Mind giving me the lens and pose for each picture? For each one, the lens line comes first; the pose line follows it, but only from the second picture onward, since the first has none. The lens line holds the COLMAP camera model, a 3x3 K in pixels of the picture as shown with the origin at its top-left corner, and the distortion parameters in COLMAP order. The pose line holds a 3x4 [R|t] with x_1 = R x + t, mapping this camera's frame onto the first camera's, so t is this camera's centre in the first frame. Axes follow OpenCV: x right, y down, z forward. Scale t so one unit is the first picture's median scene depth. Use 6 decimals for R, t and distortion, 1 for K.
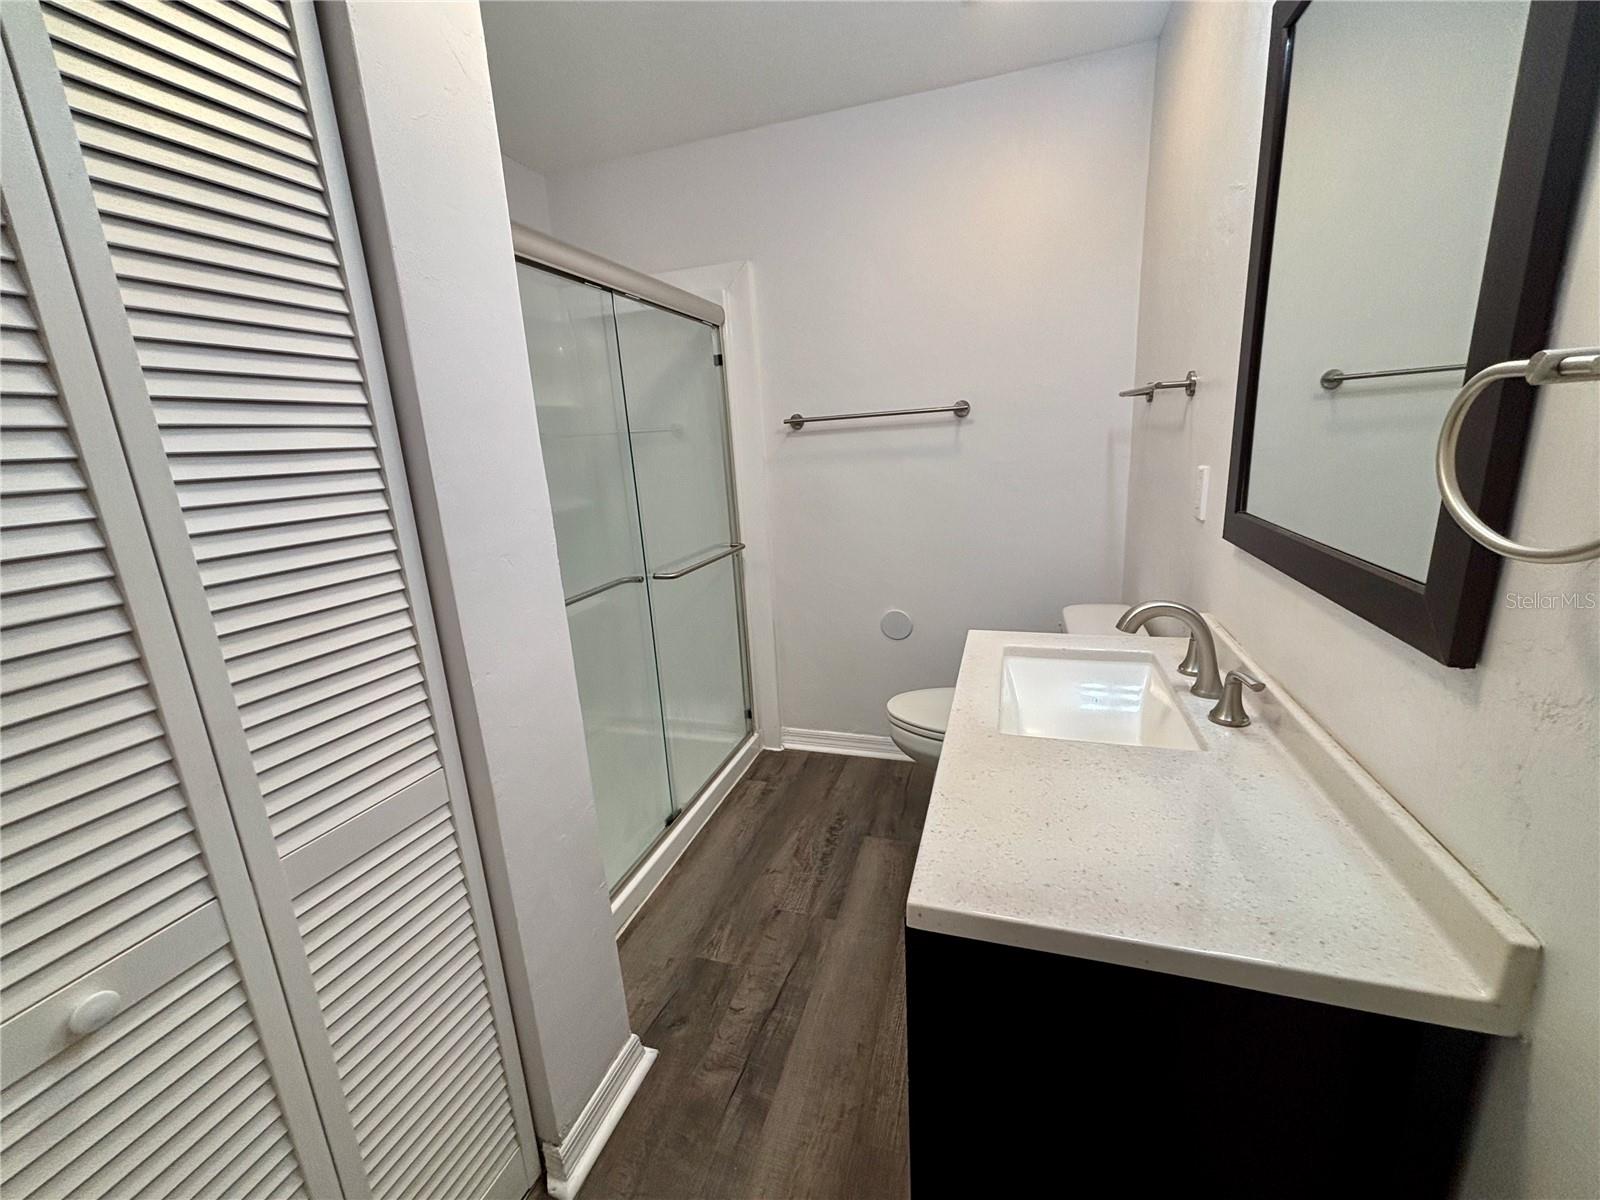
lens RADIAL K [[648.7, 0, 804.3], [0, 648.7, 596.5], [0, 0, 1]] dist [0.001330, -0.000155]
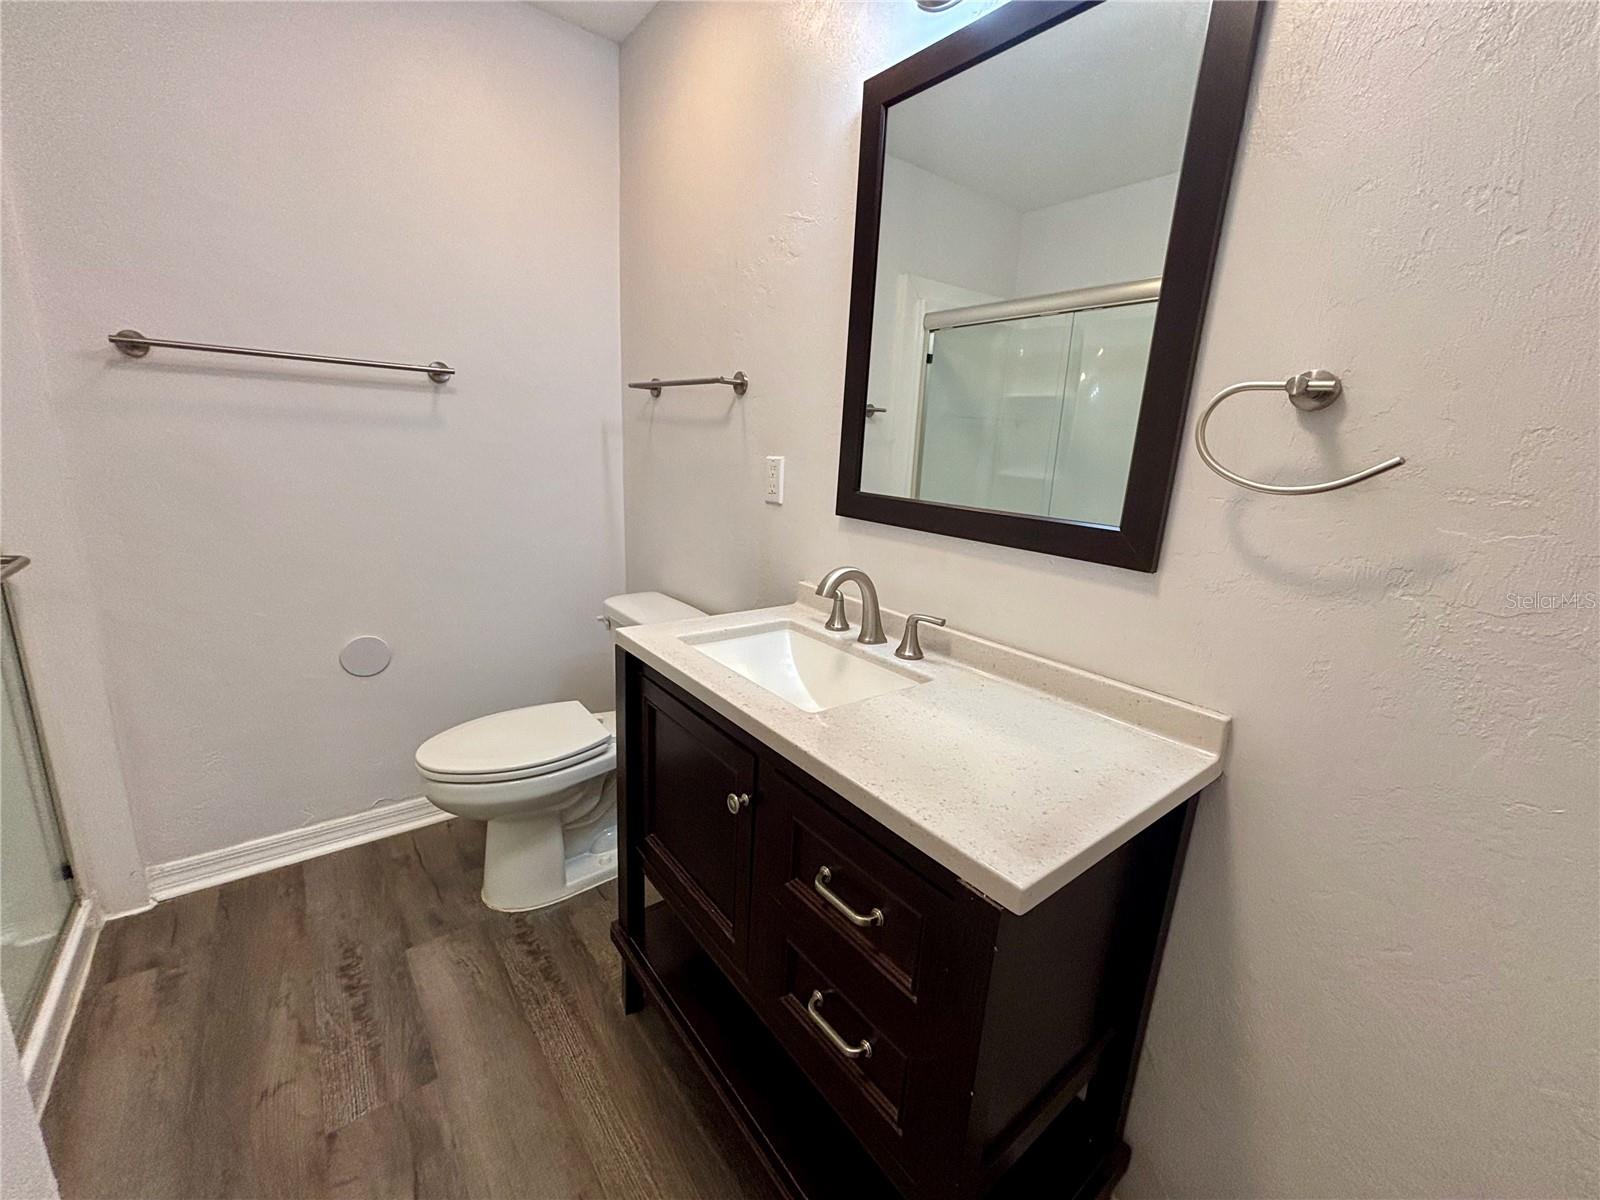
lens RADIAL K [[640.3, 0, 800.0], [0, 640.3, 600.0], [0, 0, 1]] dist [0.001012, 0.000048]
pose [[0.542410, -0.112553, 0.832540, -0.219808], [0.116632, 0.991477, 0.058053, -0.004801], [-0.831979, 0.065612, 0.550914, 0.226786]]
